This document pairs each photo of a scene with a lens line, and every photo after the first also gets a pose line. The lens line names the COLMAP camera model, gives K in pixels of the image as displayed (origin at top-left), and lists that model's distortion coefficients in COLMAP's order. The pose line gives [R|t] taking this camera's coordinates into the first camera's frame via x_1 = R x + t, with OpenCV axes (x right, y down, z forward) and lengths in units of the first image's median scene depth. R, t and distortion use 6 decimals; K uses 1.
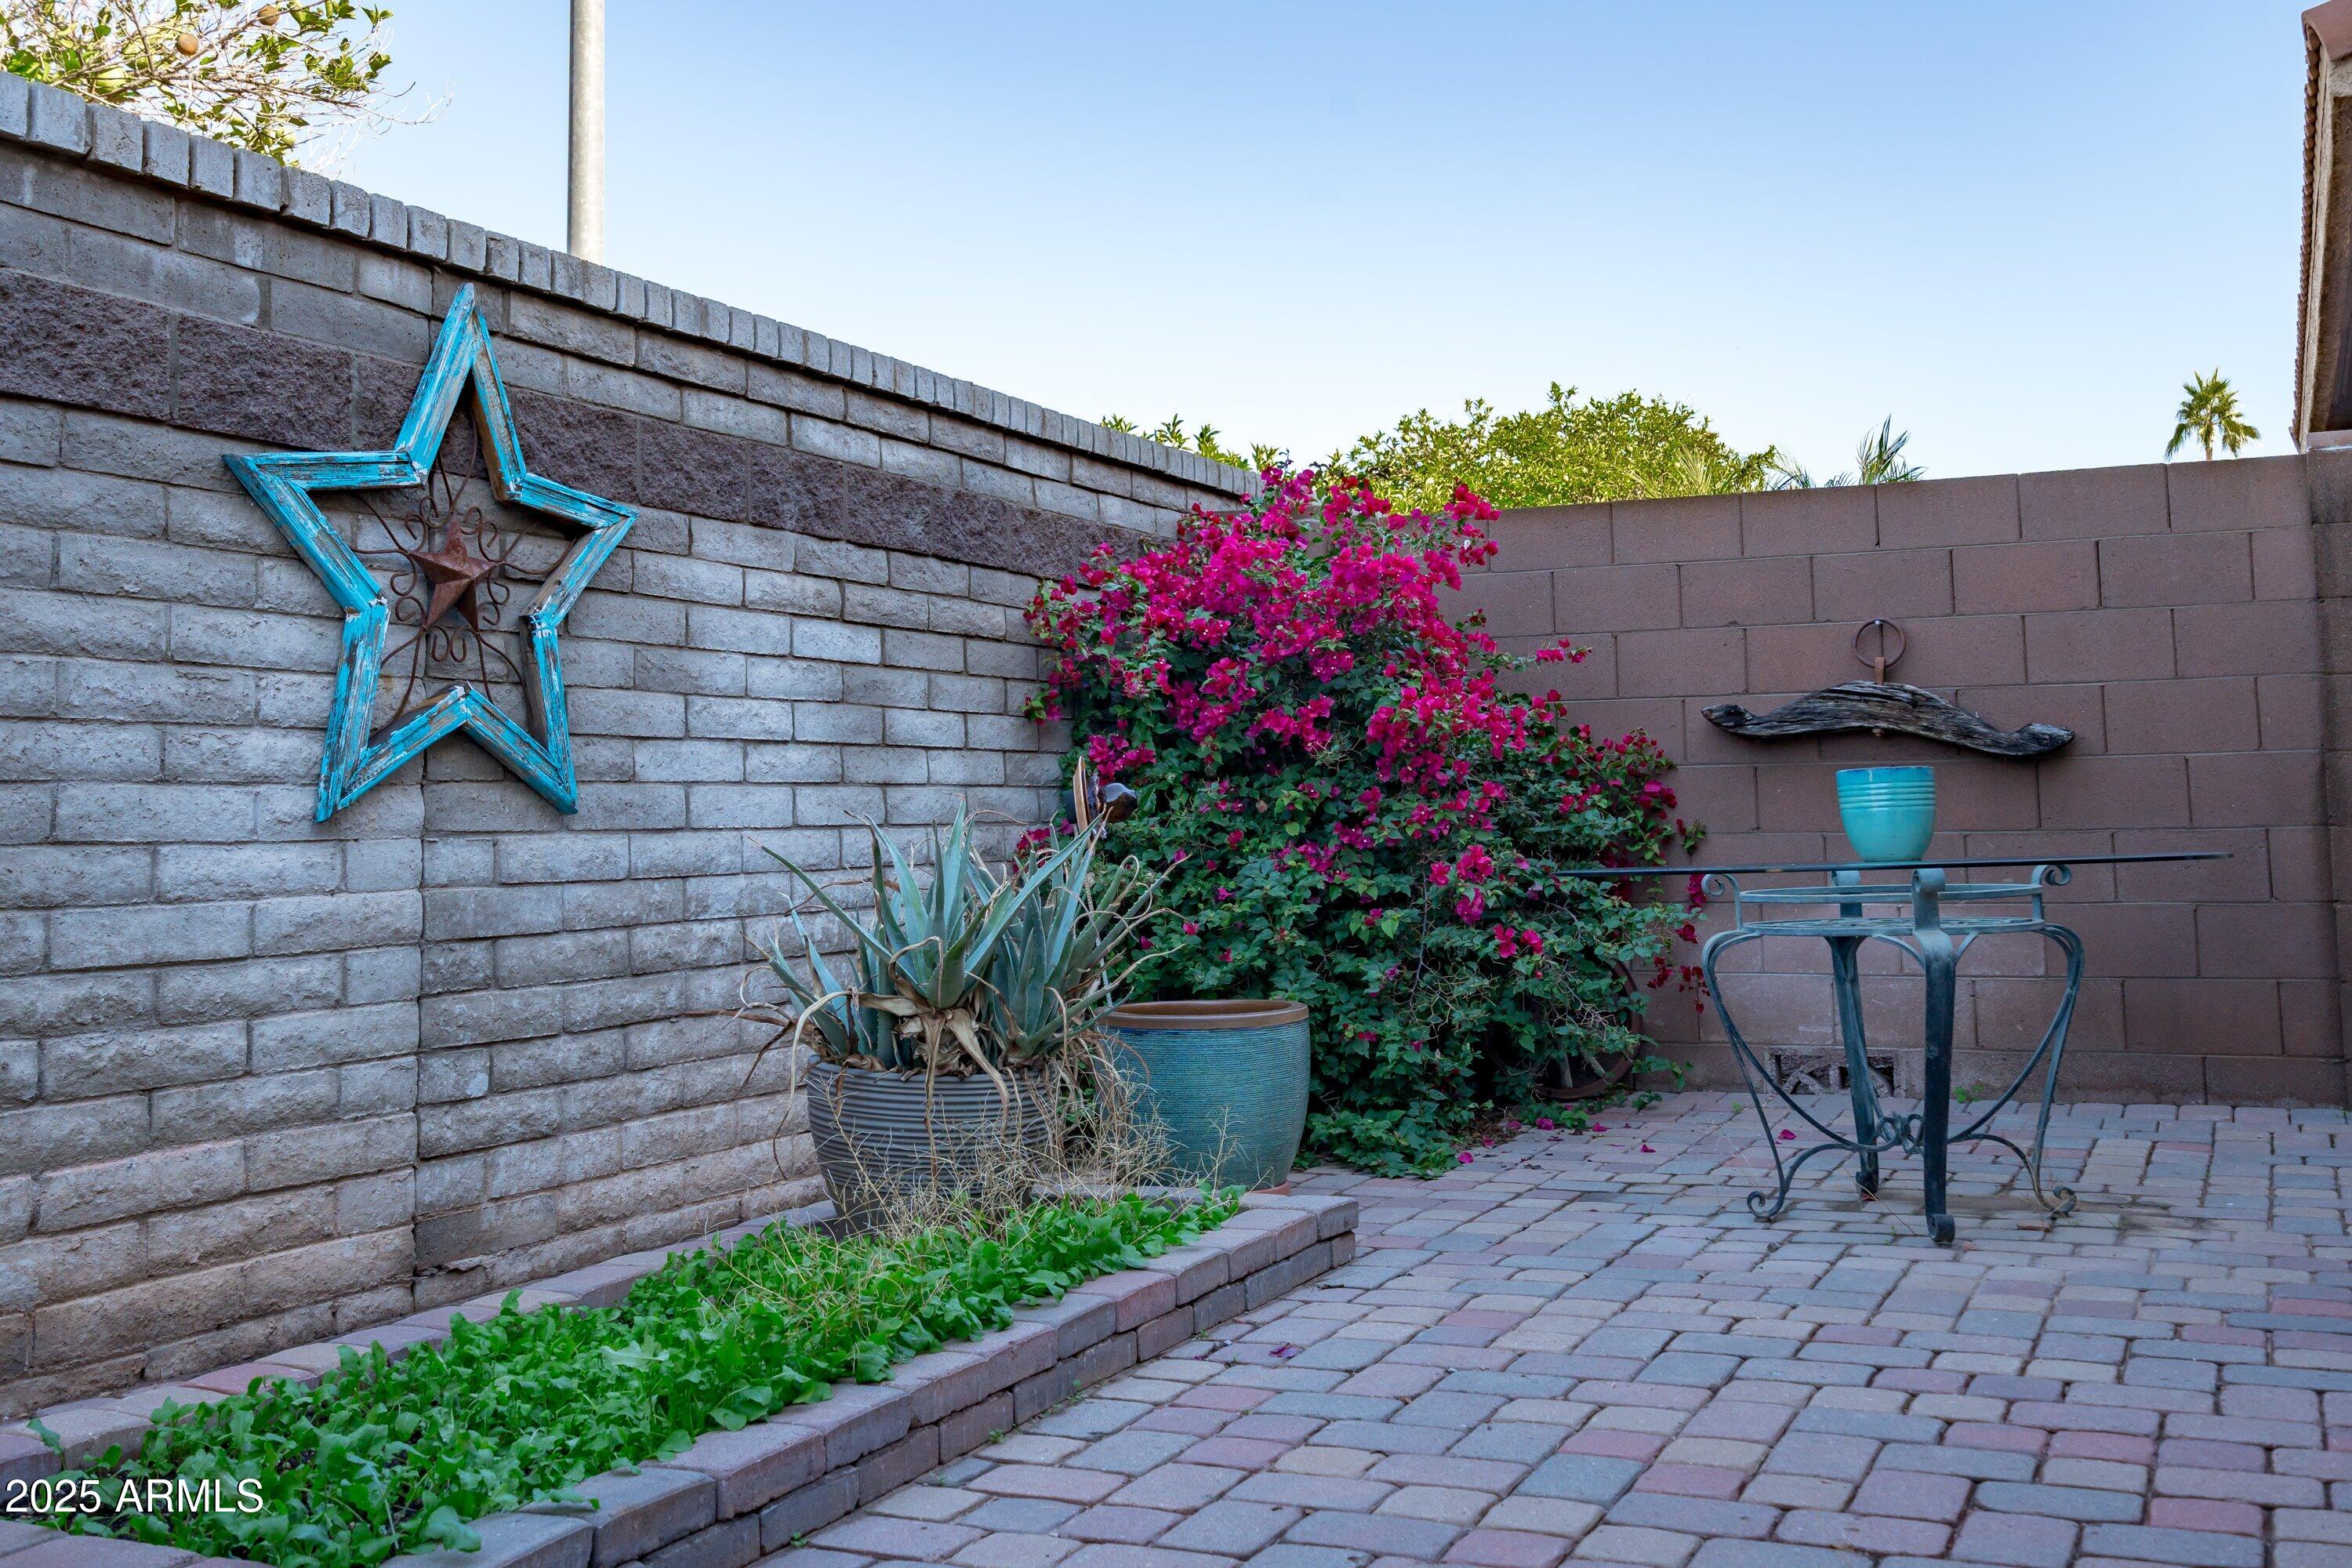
lens RADIAL K [[2329.0, 0, 1324.9], [0, 2329.0, 585.2], [0, 0, 1]] dist [0.003672, 0.001691]
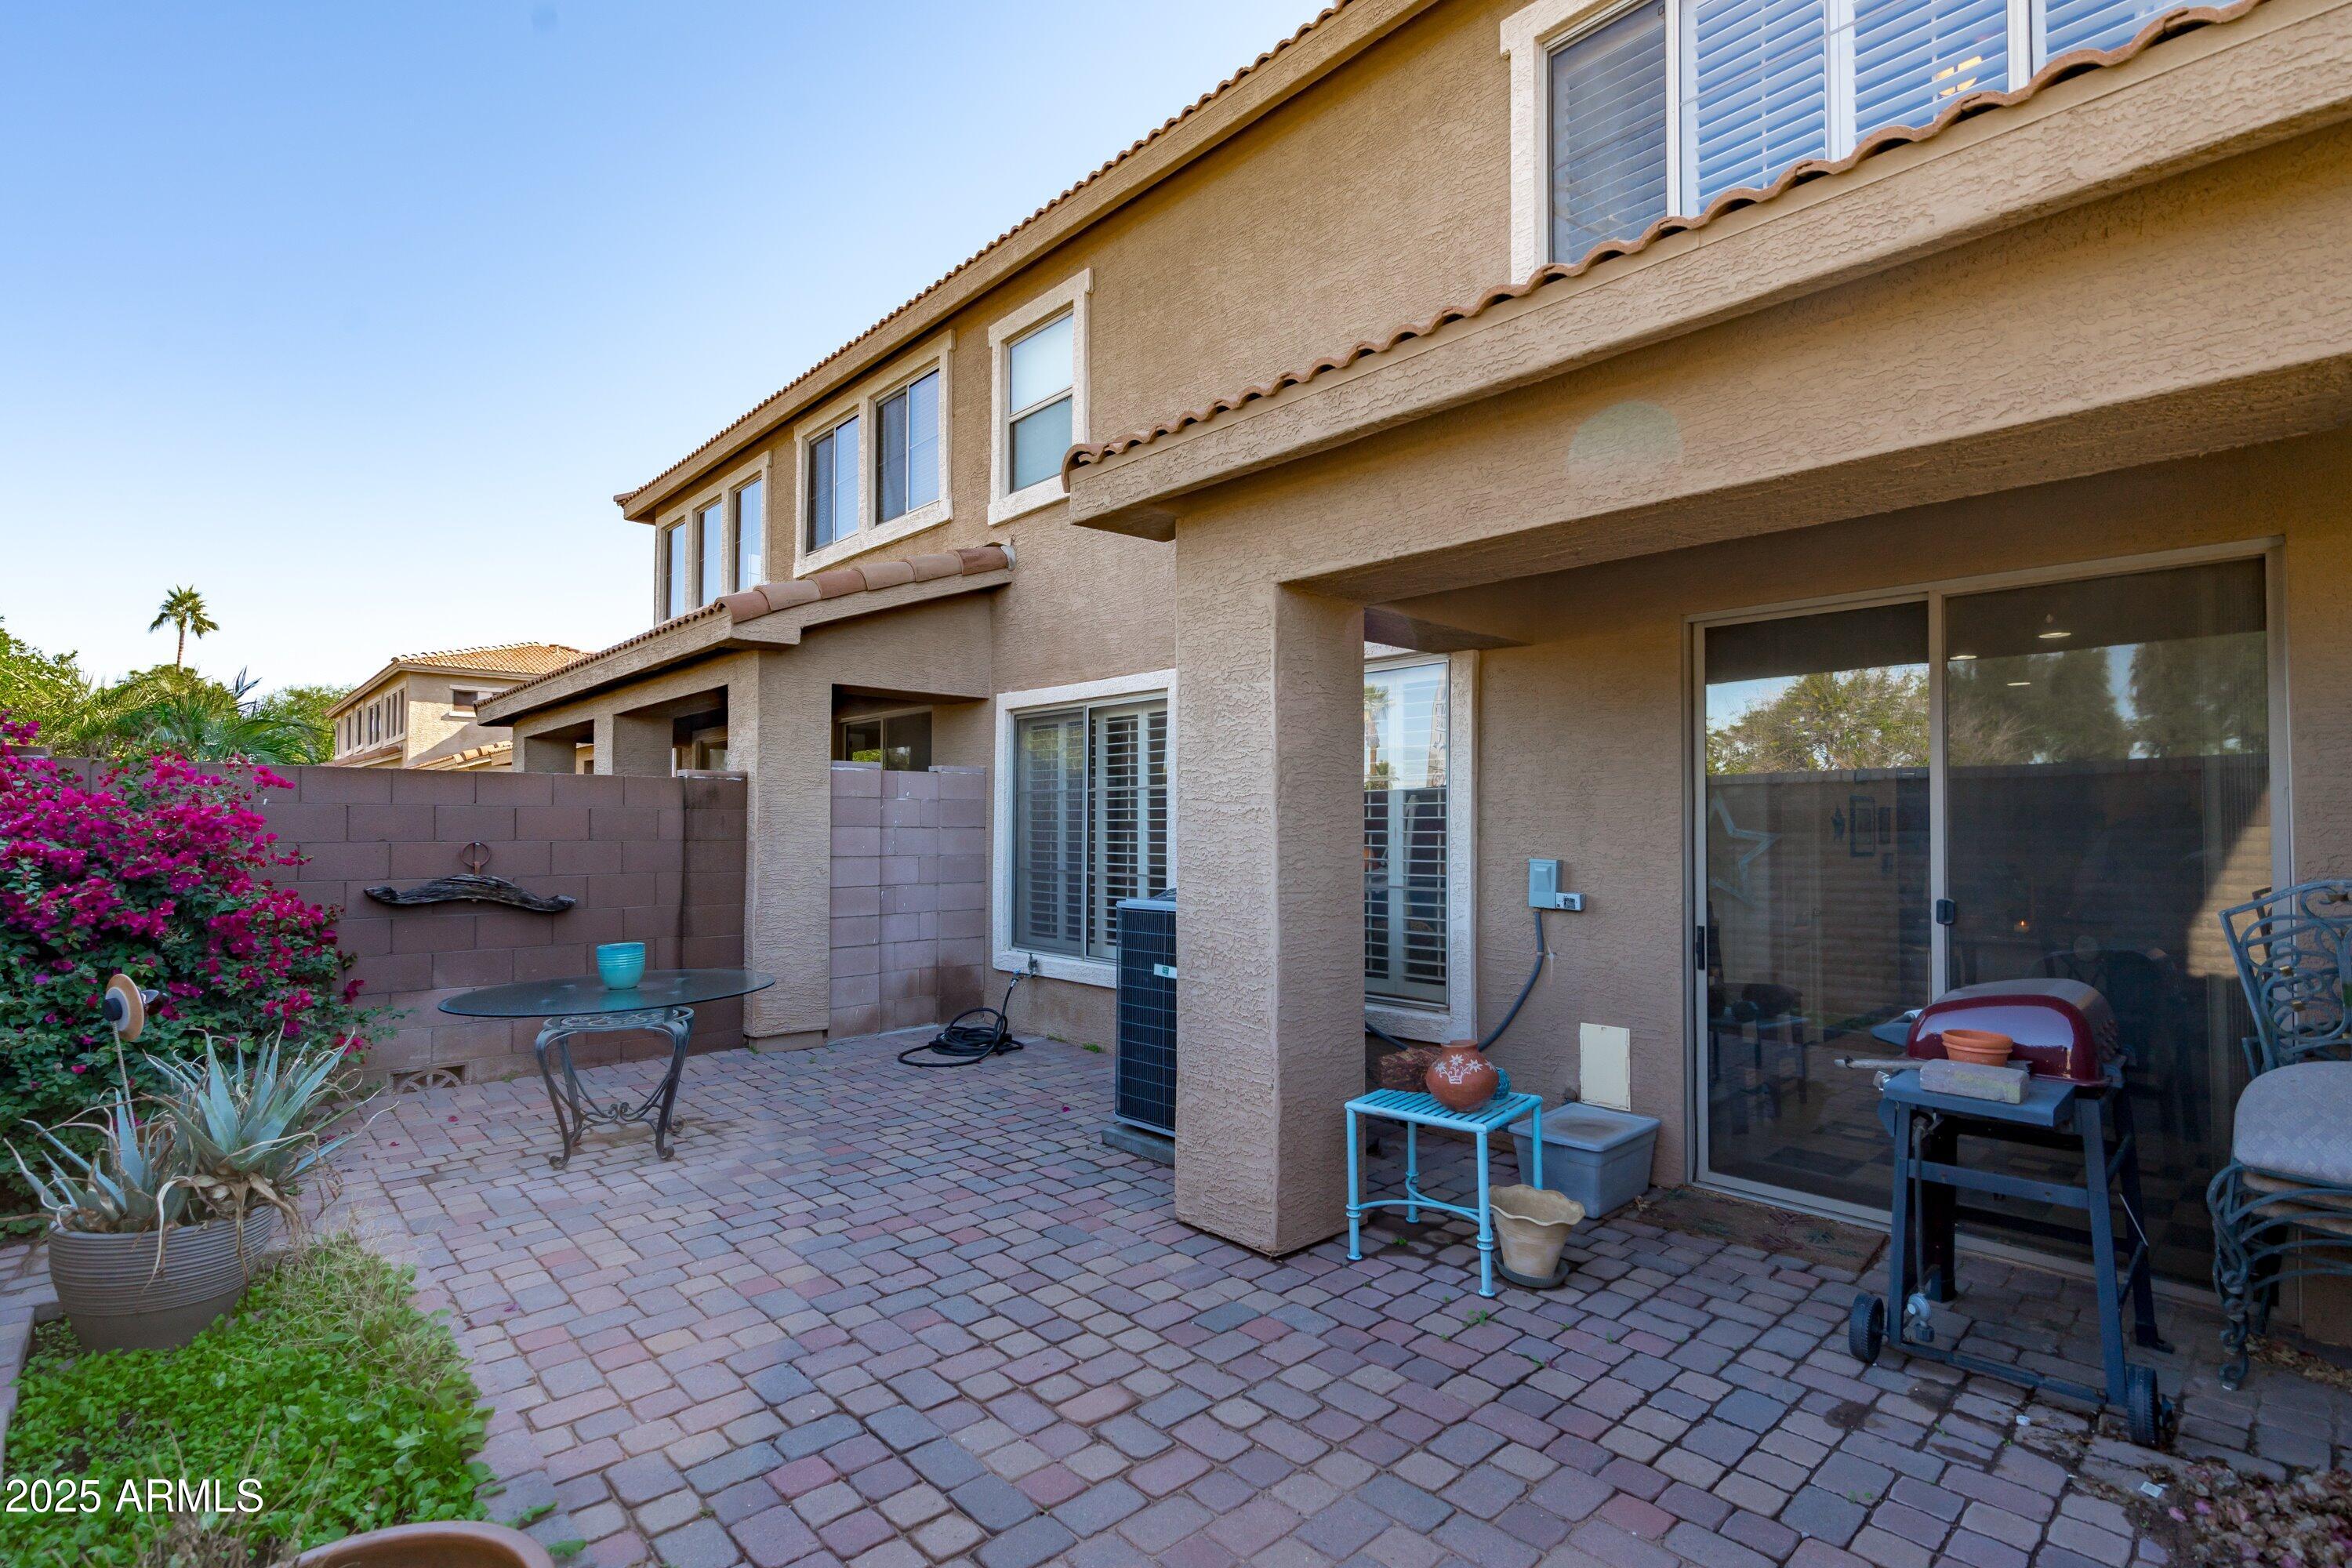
lens RADIAL K [[1091.1, 0, 1162.7], [0, 1091.1, 797.4], [0, 0, 1]] dist [-0.000508, 0.000200]
pose [[0.433285, 0.046282, 0.900068, -0.480081], [-0.097714, 0.995206, -0.004135, -0.107187], [-0.895944, -0.086157, 0.435731, 0.128153]]
